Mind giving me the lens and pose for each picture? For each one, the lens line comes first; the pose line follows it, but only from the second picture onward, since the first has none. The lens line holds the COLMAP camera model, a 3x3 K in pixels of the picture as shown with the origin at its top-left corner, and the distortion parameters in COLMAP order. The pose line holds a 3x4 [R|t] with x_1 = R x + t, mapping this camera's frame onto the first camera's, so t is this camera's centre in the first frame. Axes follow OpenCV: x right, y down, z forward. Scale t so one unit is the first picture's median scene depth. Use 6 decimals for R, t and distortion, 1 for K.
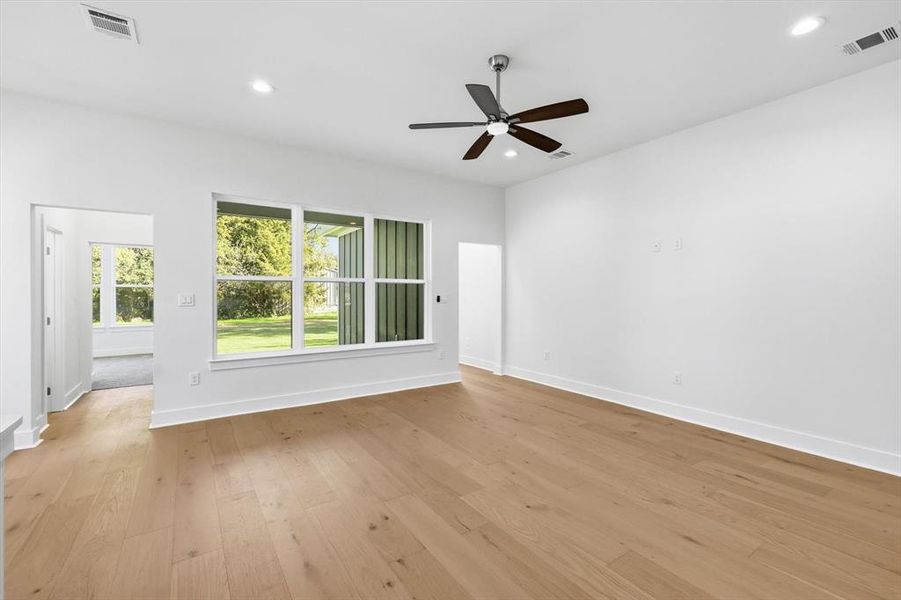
lens RADIAL K [[398.1, 0, 450.9], [0, 398.1, 296.2], [0, 0, 1]] dist [0.002514, 0.000545]
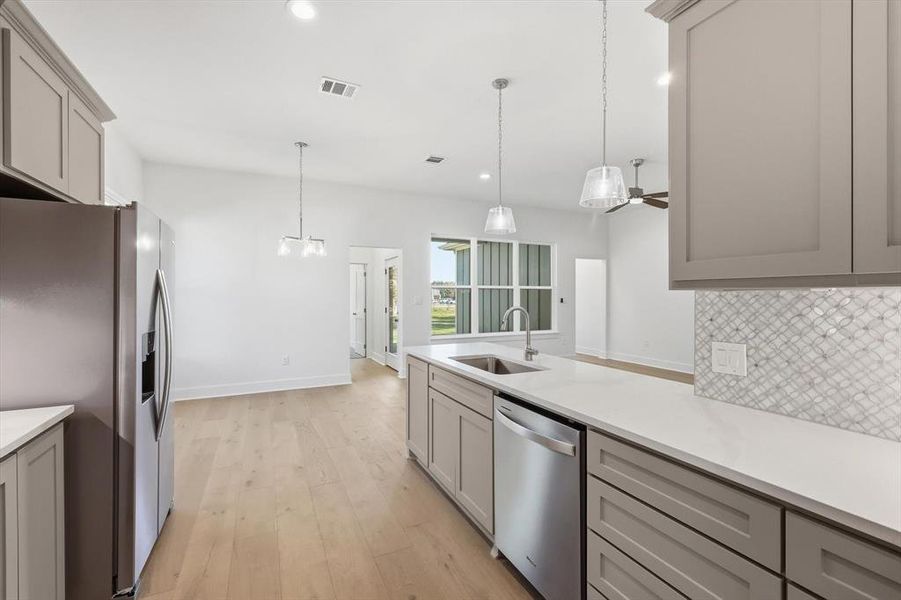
lens RADIAL K [[394.2, 0, 451.2], [0, 394.2, 296.0], [0, 0, 1]] dist [0.001978, -0.000030]
pose [[0.990278, -0.000689, -0.139104, -0.241355], [-0.000201, 0.999980, -0.006386, 0.000342], [0.139106, 0.006351, 0.990257, -0.436287]]
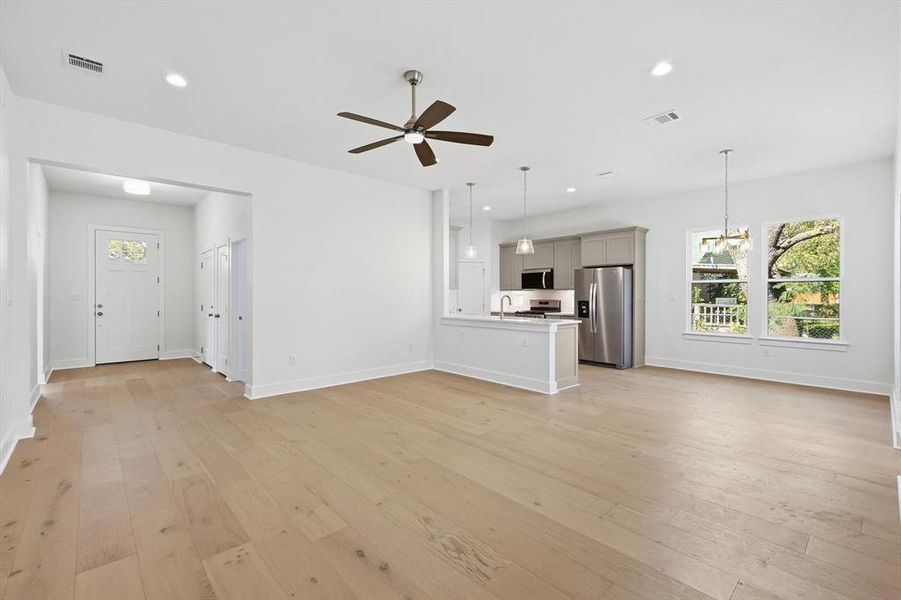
lens RADIAL K [[394.2, 0, 451.2], [0, 394.2, 296.0], [0, 0, 1]] dist [0.001978, -0.000030]
pose [[-0.987819, 0.000628, -0.155604, 0.104419], [-0.001005, 0.999945, 0.010414, 0.001760], [0.155602, 0.010444, -0.987765, 1.166458]]
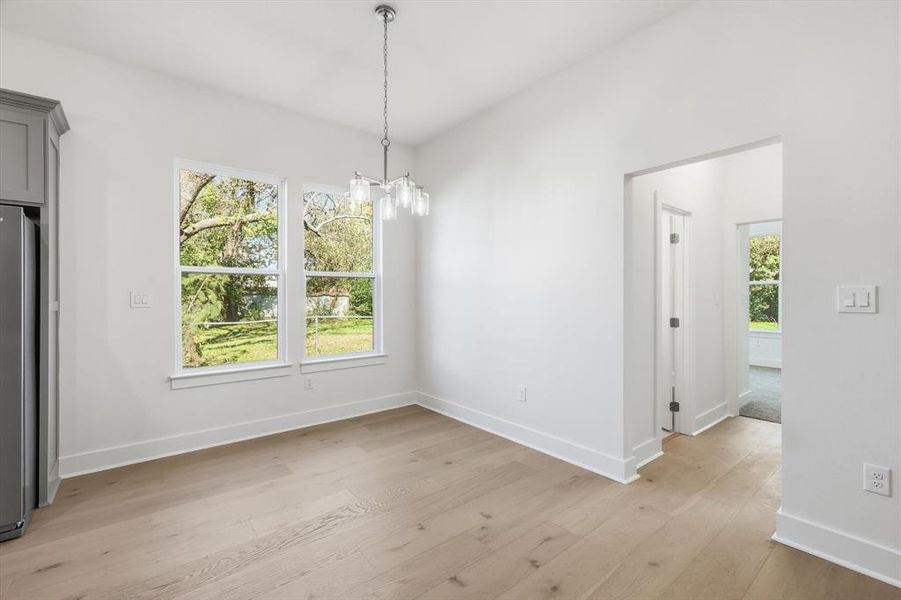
lens RADIAL K [[394.2, 0, 451.2], [0, 394.2, 296.0], [0, 0, 1]] dist [0.001978, -0.000030]
pose [[0.098157, 0.005050, -0.995158, -0.203014], [-0.006644, 0.999968, 0.004419, 0.005282], [0.995149, 0.006178, 0.098187, 0.385008]]
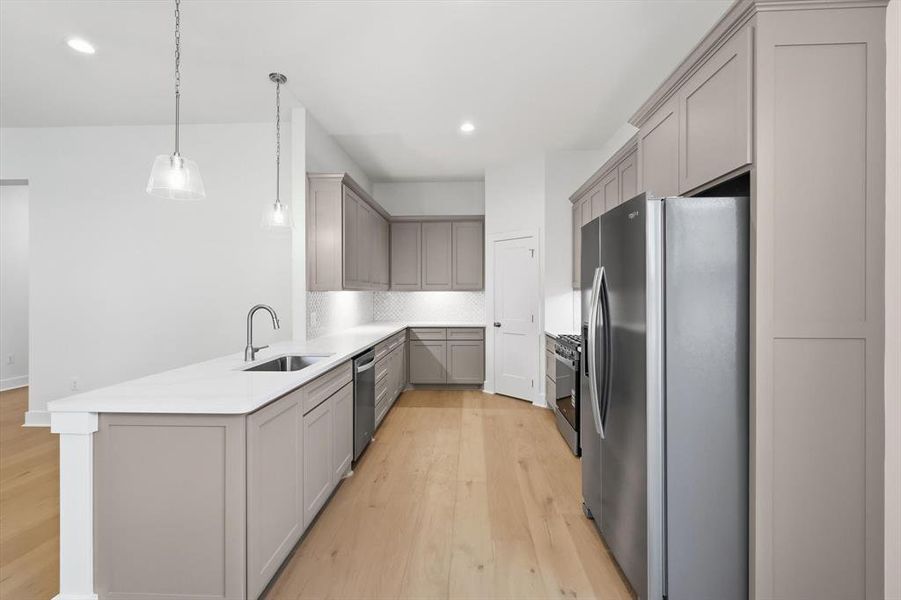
lens RADIAL K [[394.2, 0, 451.2], [0, 394.2, 296.0], [0, 0, 1]] dist [0.001978, -0.000030]
pose [[-0.804593, -0.002626, 0.593821, -0.698360], [0.006608, 0.999889, 0.013376, -0.004905], [-0.593790, 0.014686, -0.804486, 0.317260]]
